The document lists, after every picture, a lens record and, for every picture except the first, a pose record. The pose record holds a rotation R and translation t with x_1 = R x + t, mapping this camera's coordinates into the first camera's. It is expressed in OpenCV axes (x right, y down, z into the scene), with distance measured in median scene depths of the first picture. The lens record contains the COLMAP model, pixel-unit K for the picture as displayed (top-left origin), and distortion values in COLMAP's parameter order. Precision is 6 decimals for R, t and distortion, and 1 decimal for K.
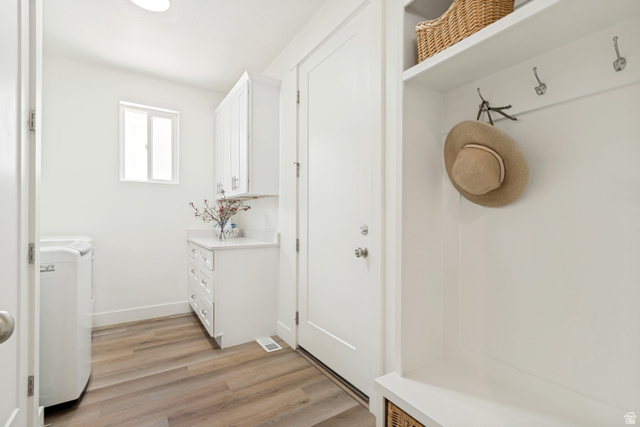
lens RADIAL K [[286.1, 0, 321.1], [0, 286.1, 217.4], [0, 0, 1]] dist [0.009022, -0.003066]
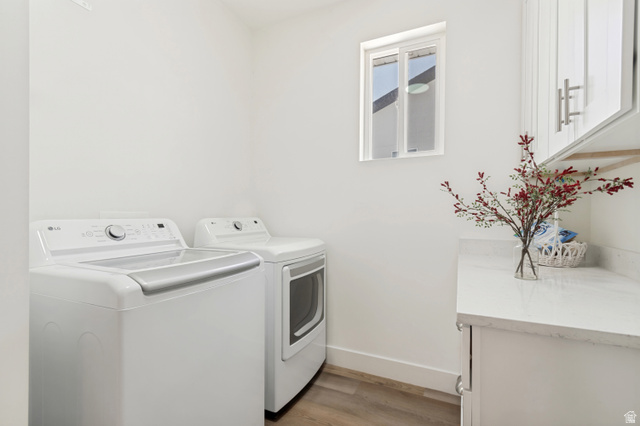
lens RADIAL K [[286.1, 0, 324.0], [0, 286.1, 216.0], [0, 0, 1]] dist [0.009022, -0.003066]
pose [[0.520206, 0.003314, -0.854034, -0.165493], [-0.001633, 0.999995, 0.002886, 0.001183], [0.854039, -0.000106, 0.520208, 0.587784]]
